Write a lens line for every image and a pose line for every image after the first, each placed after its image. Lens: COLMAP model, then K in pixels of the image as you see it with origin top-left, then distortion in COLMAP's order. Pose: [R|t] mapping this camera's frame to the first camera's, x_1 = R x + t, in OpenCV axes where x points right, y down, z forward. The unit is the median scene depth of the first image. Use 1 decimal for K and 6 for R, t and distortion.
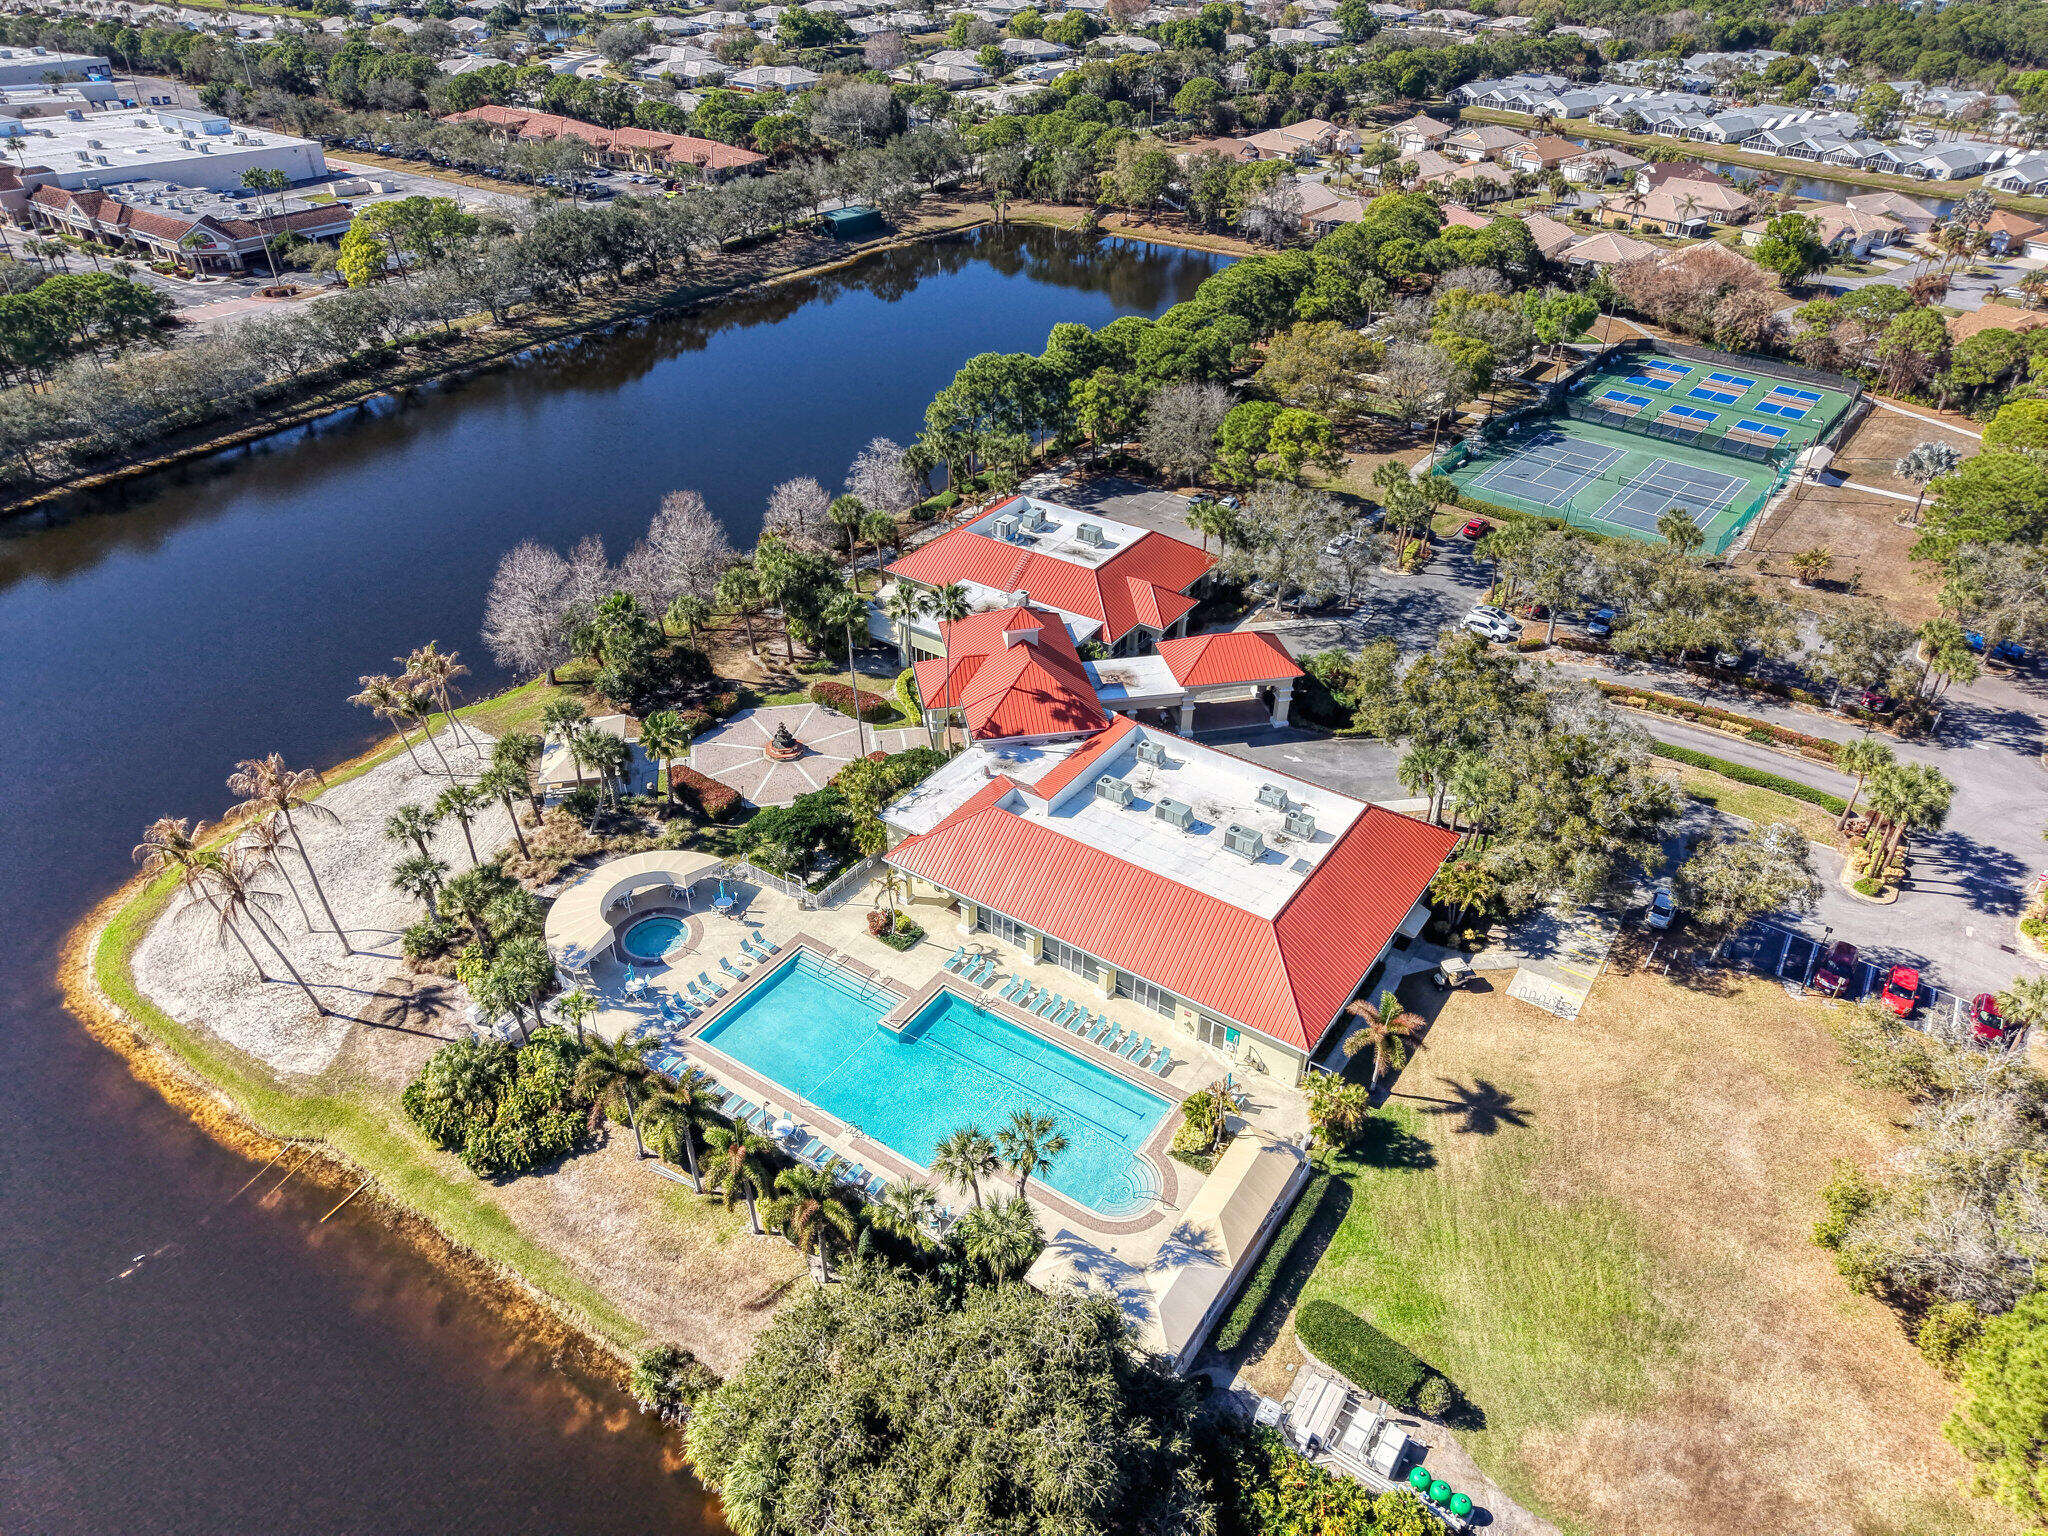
lens RADIAL K [[1371.2, 0, 1024.0], [0, 1371.2, 768.0], [0, 0, 1]] dist [0.024378, -0.022877]
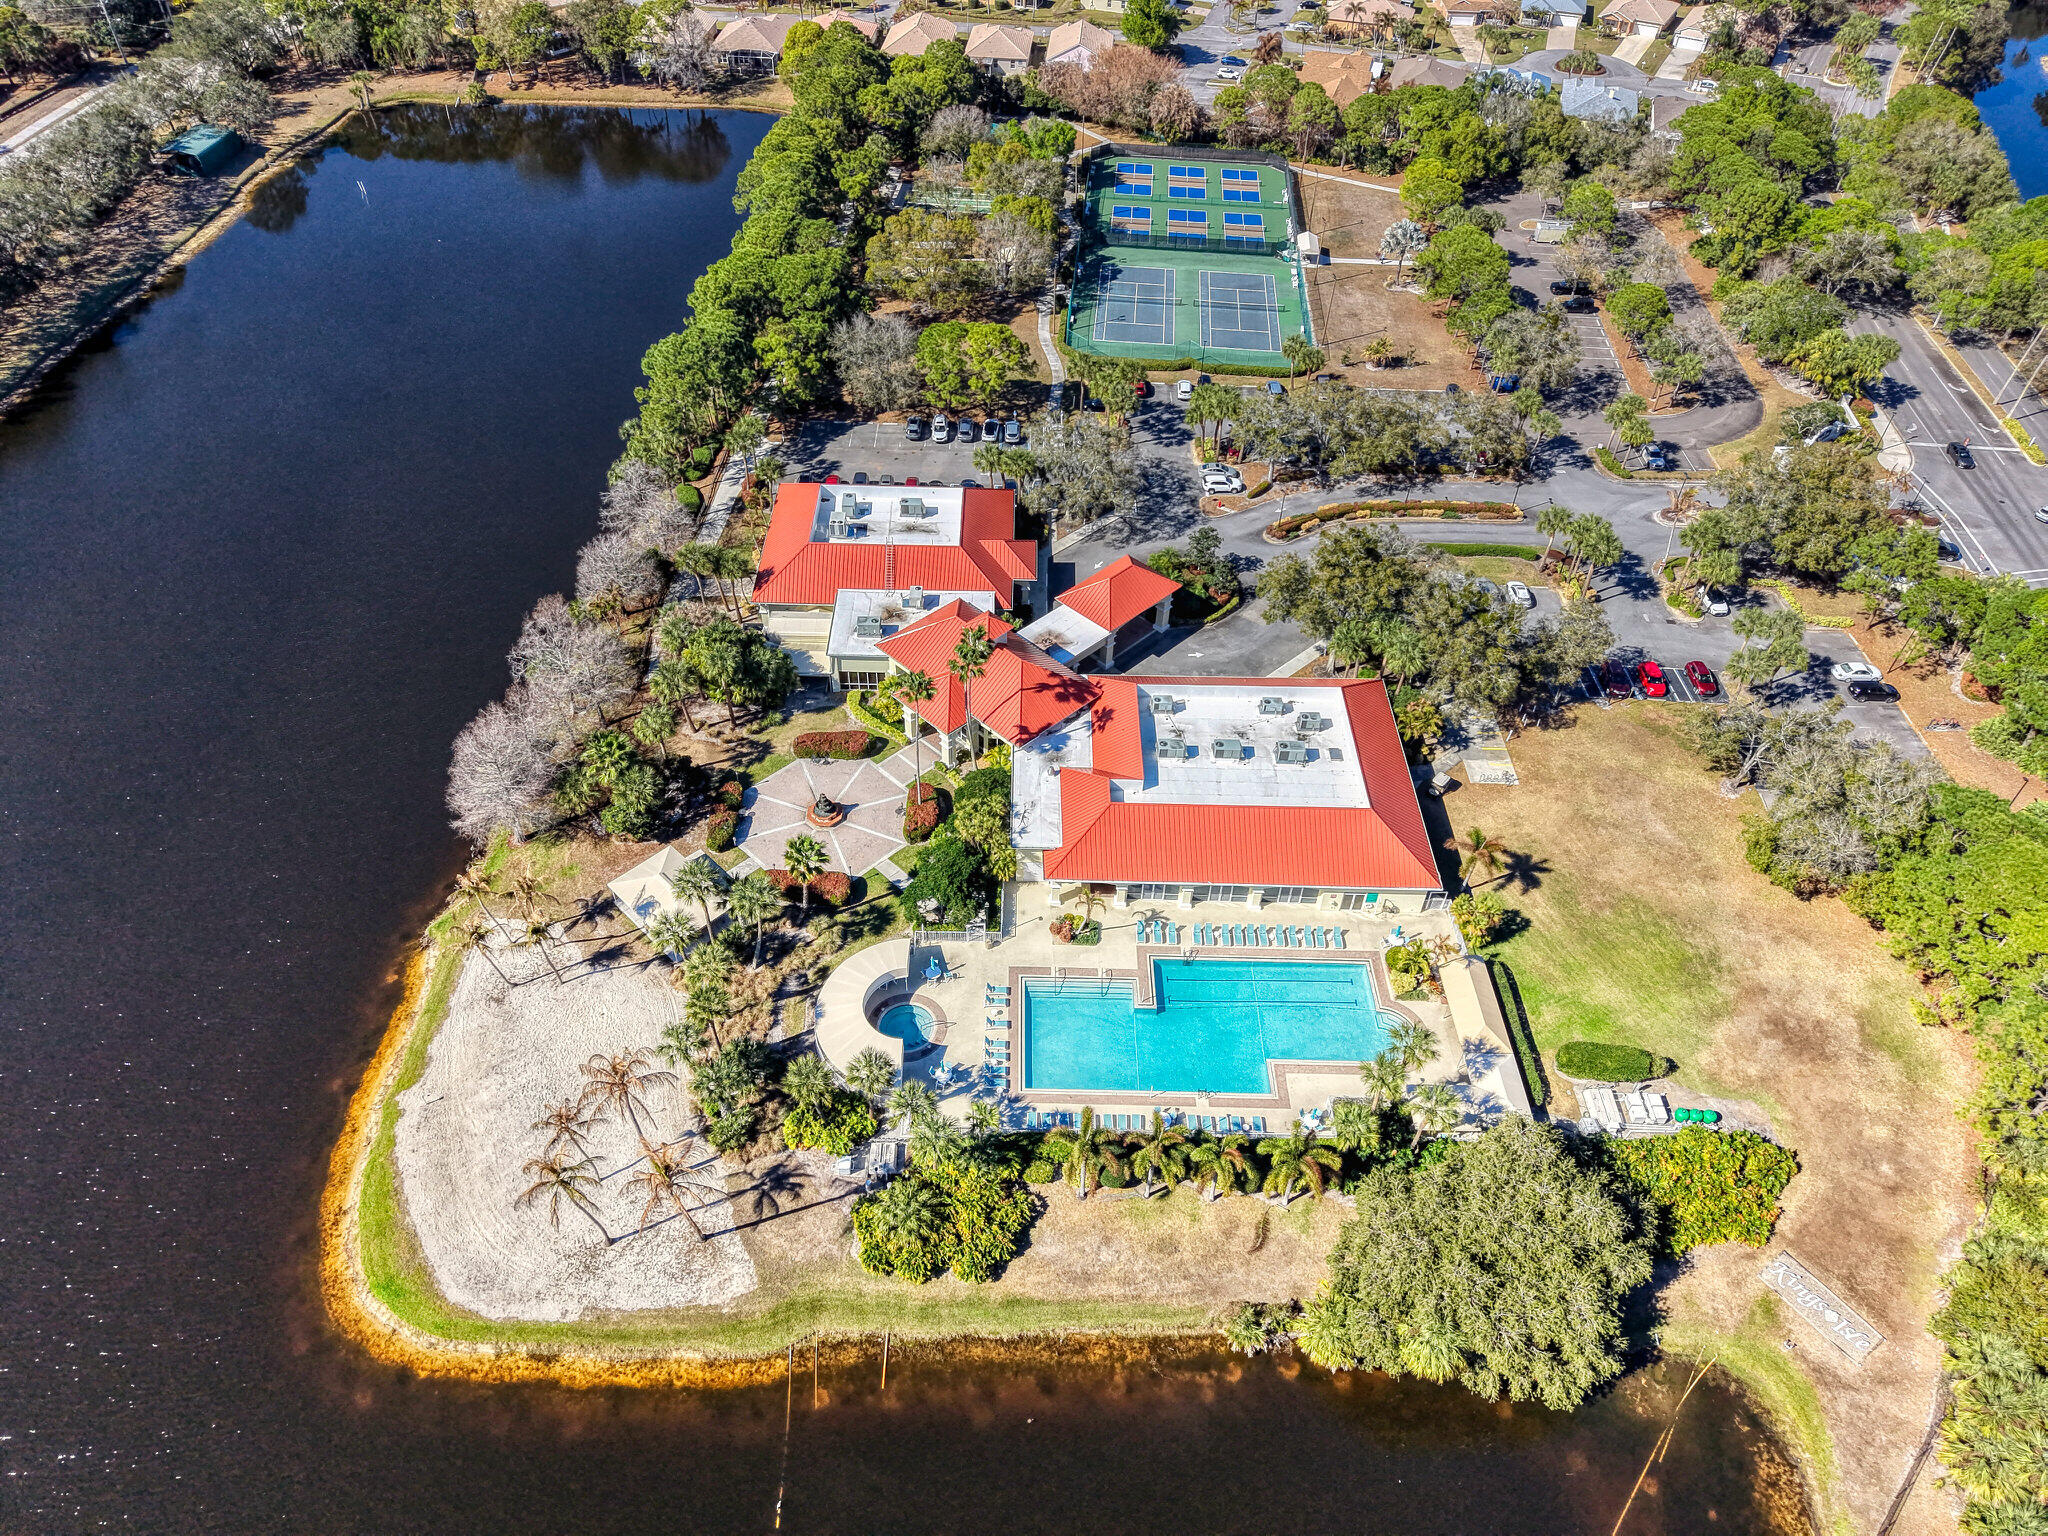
lens RADIAL K [[1371.2, 0, 1024.0], [0, 1371.2, 768.0], [0, 0, 1]] dist [0.024378, -0.022877]
pose [[0.830474, -0.384504, 0.403074, -0.525260], [0.302399, 0.918860, 0.253479, -0.307265], [-0.467833, -0.088619, 0.879363, -0.007122]]
